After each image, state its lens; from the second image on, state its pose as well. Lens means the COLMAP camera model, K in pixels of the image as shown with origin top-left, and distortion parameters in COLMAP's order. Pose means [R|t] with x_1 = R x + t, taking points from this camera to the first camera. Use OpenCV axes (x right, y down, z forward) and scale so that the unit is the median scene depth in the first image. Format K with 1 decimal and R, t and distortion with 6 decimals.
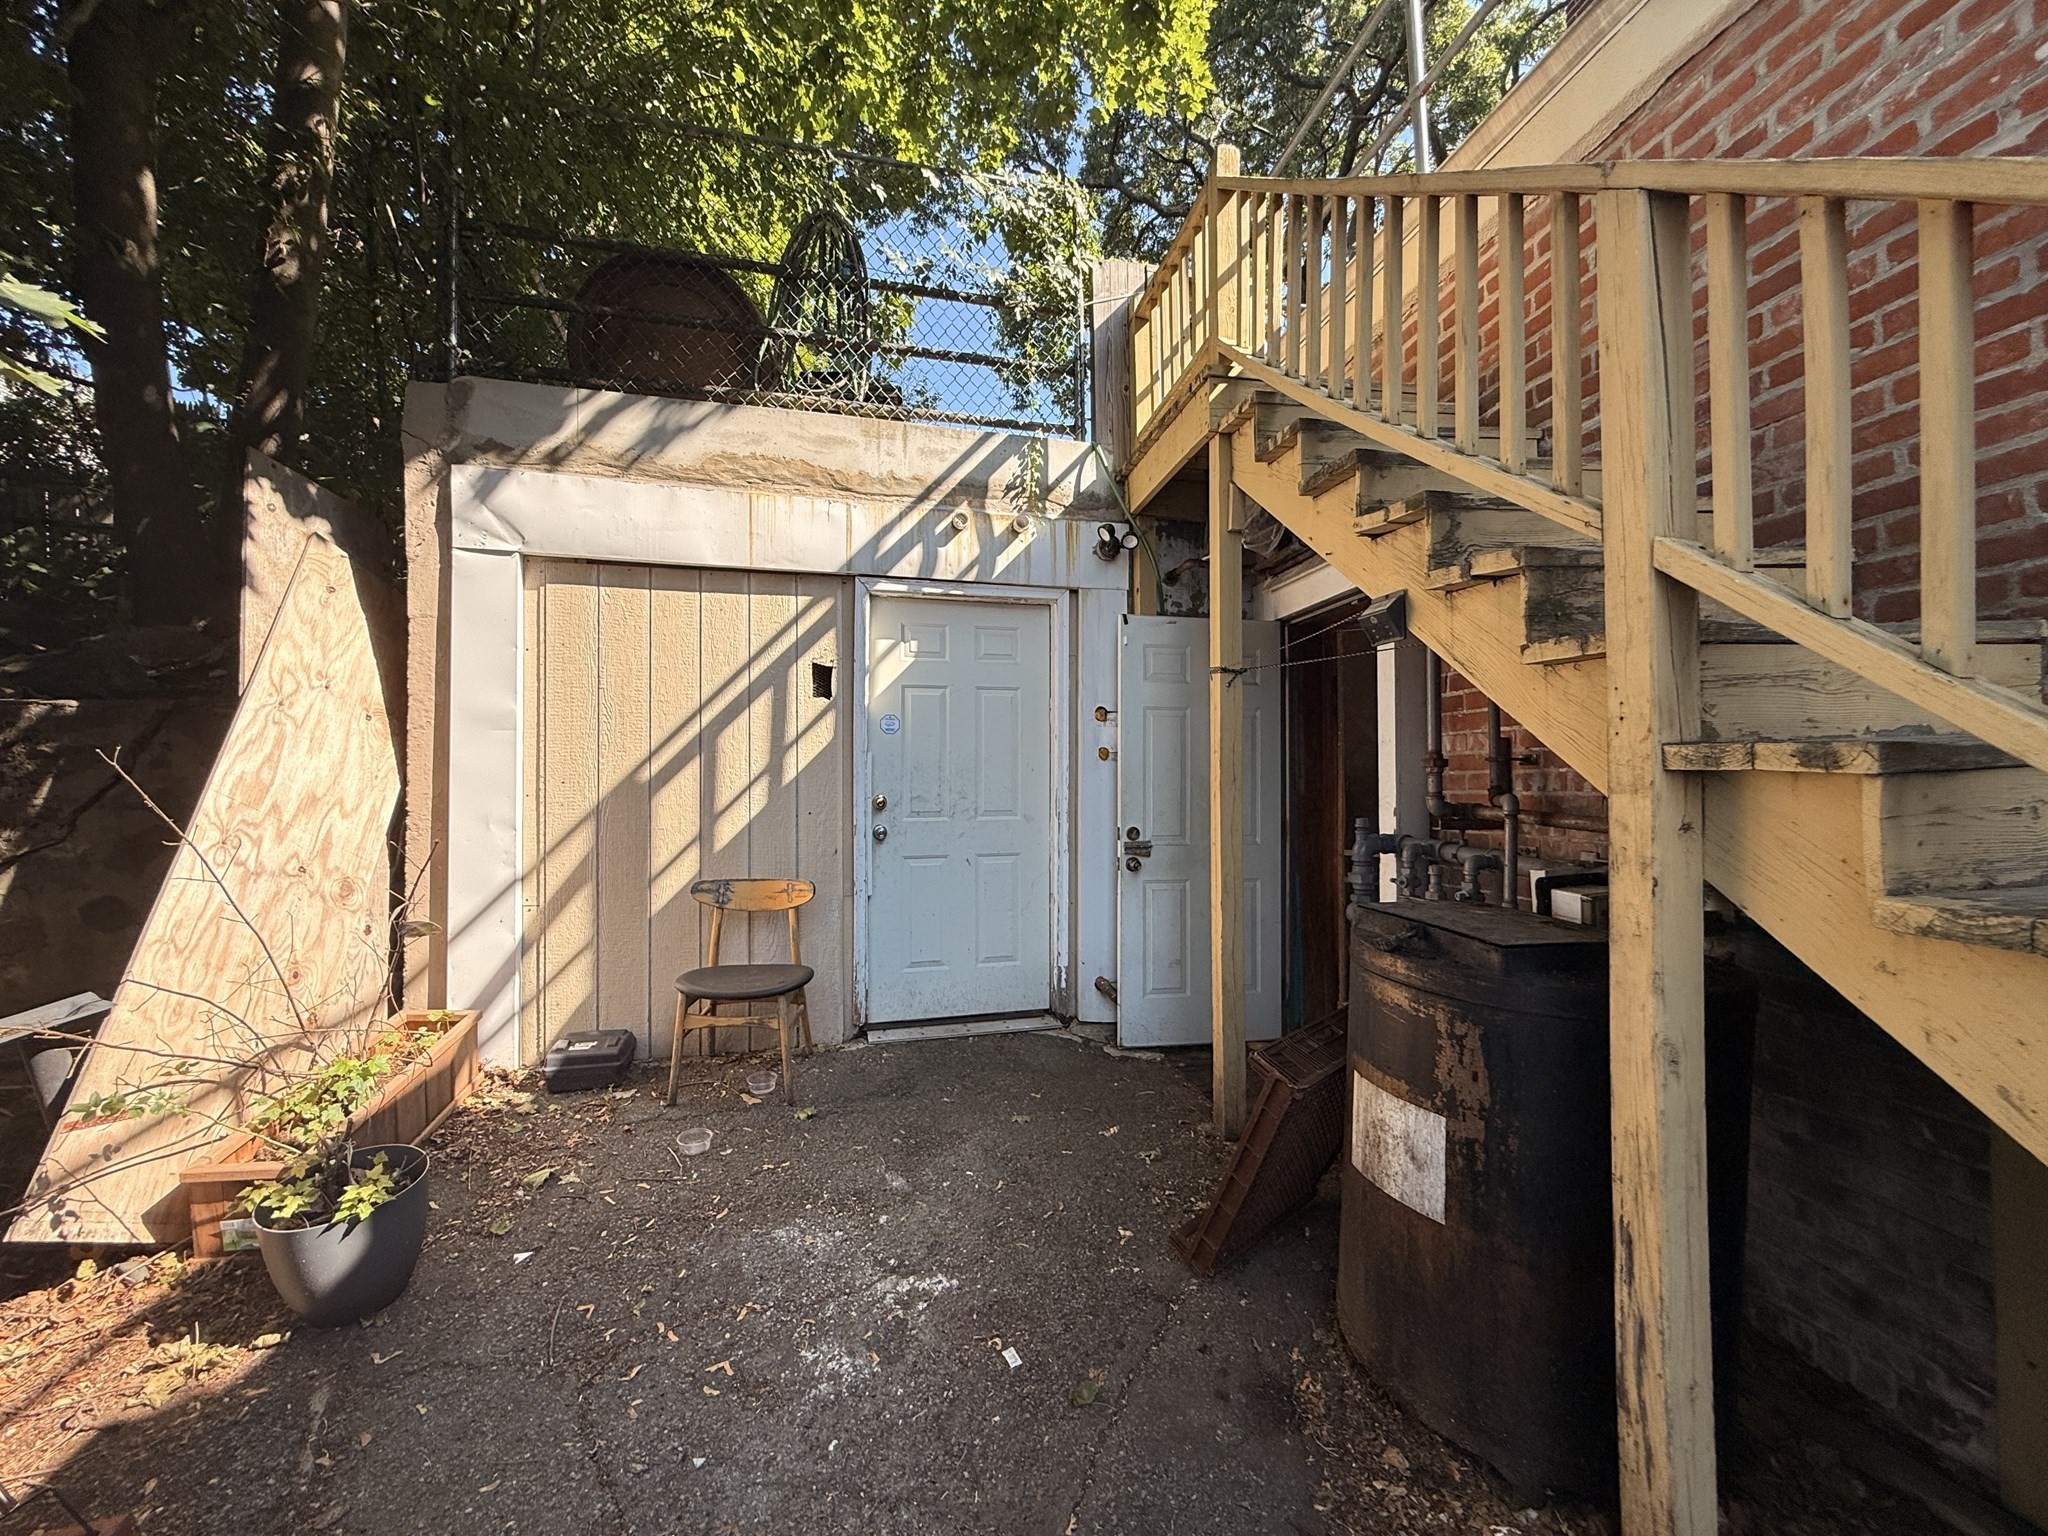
lens RADIAL K [[818.5, 0, 1024.0], [0, 818.5, 768.0], [0, 0, 1]] dist [-0.008540, 0.000073]
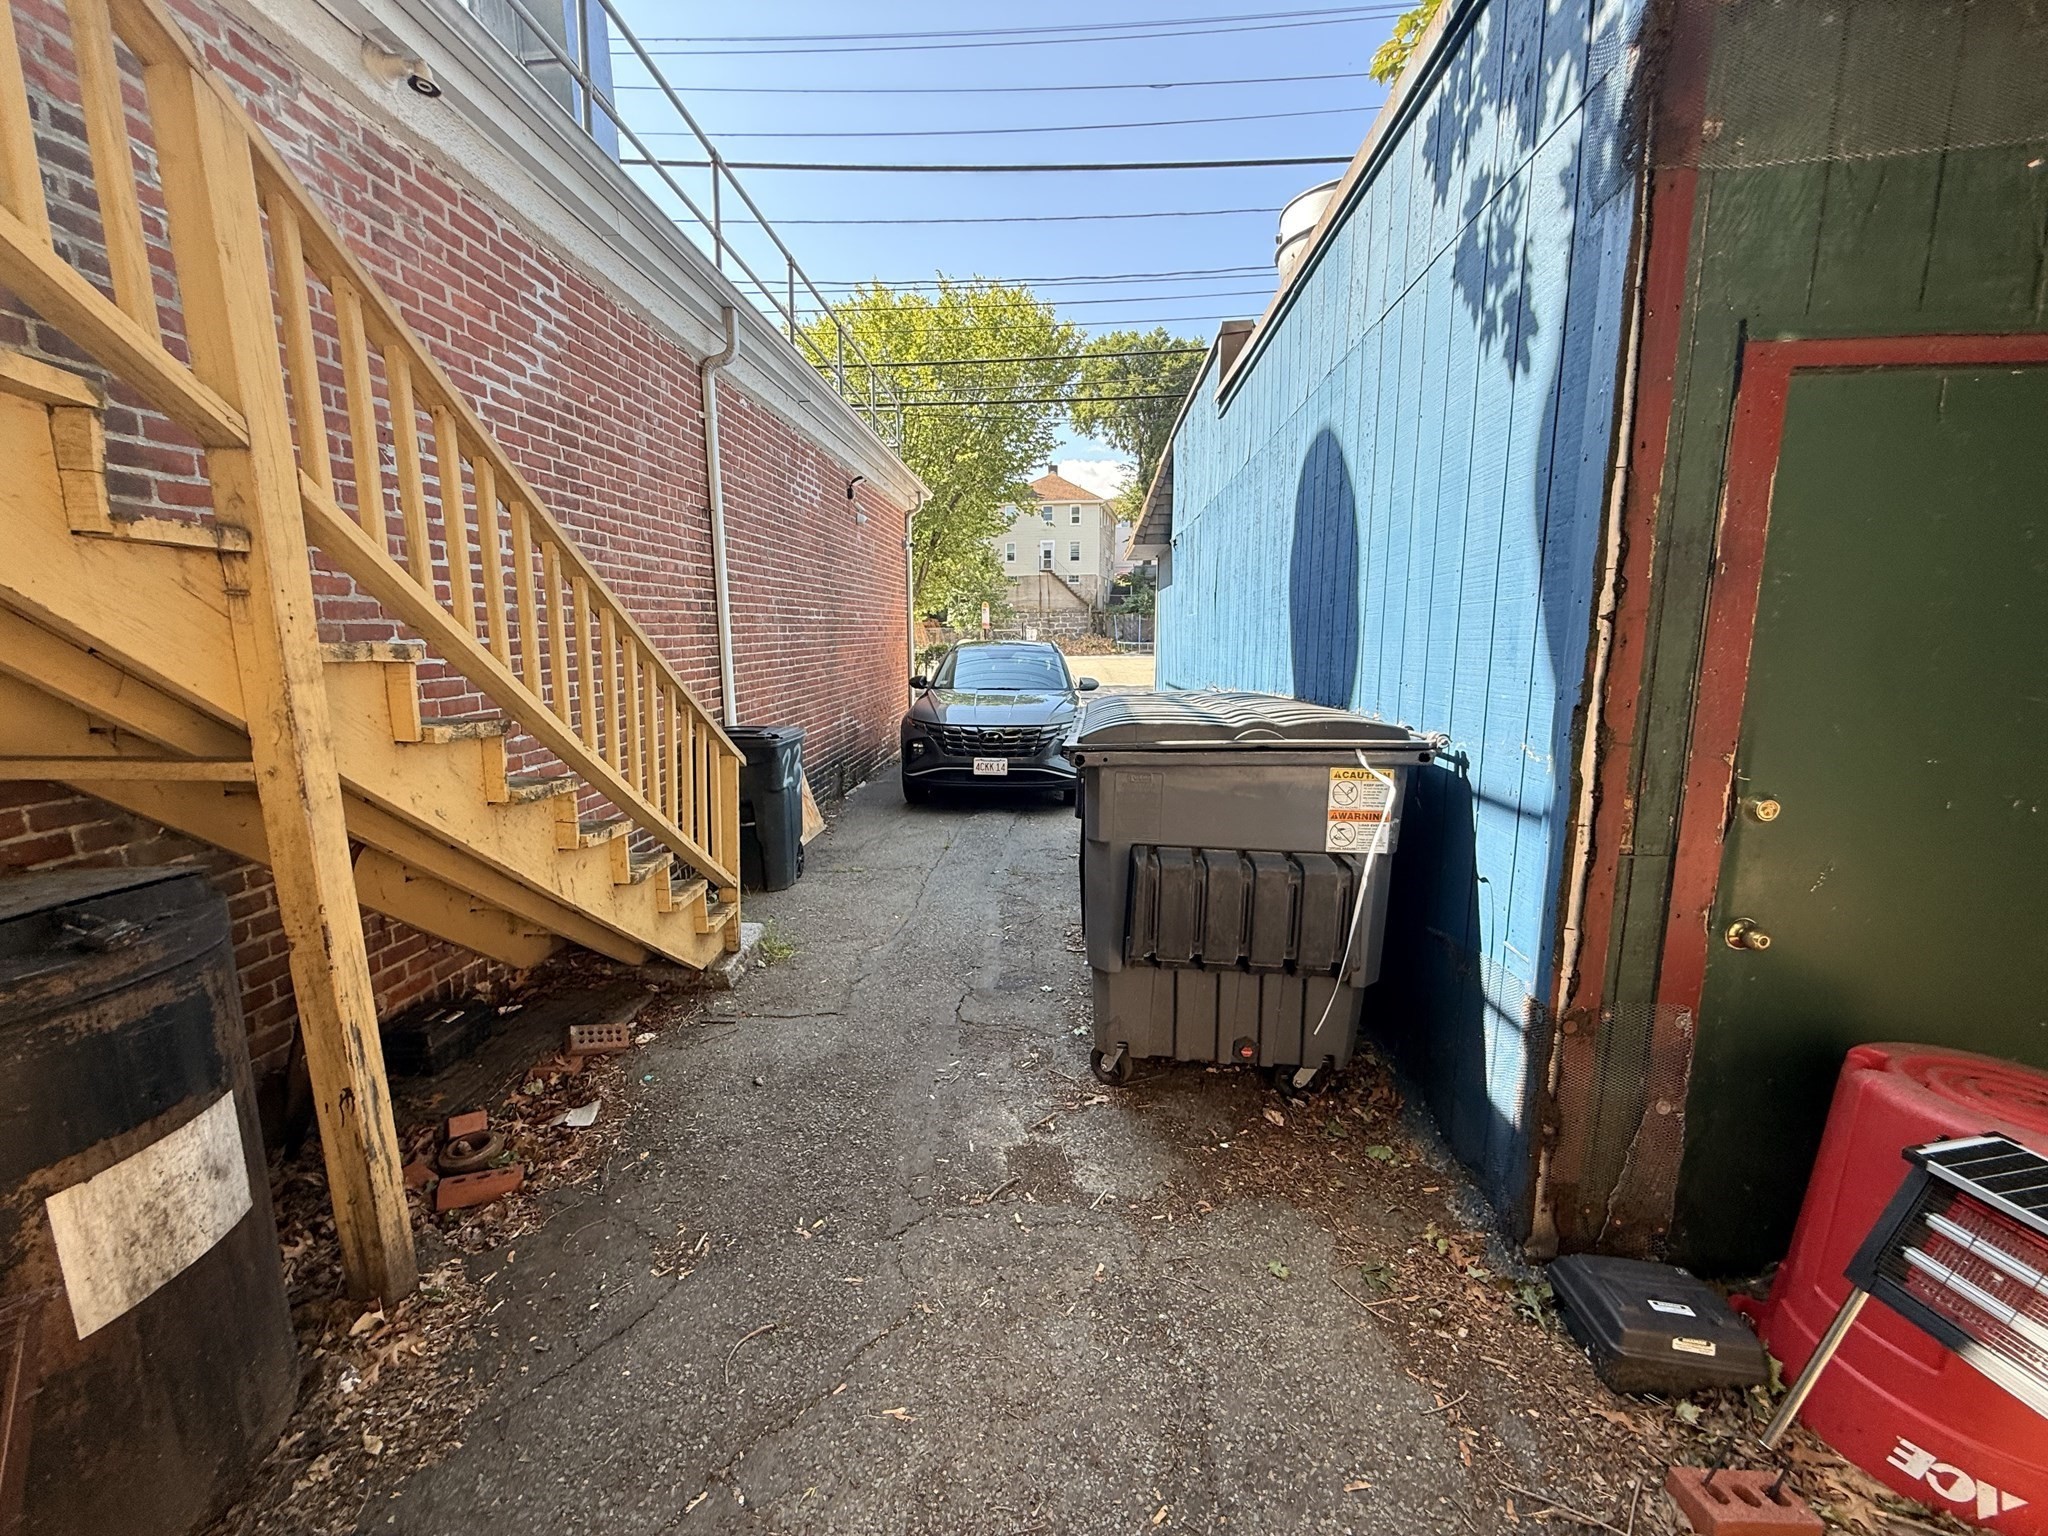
lens RADIAL K [[818.5, 0, 1024.0], [0, 818.5, 768.0], [0, 0, 1]] dist [-0.008540, 0.000073]
pose [[-0.970636, -0.038889, 0.237390, -0.553037], [-0.002222, 0.988253, 0.152811, -0.029595], [-0.240544, 0.147797, -0.959320, 1.893379]]
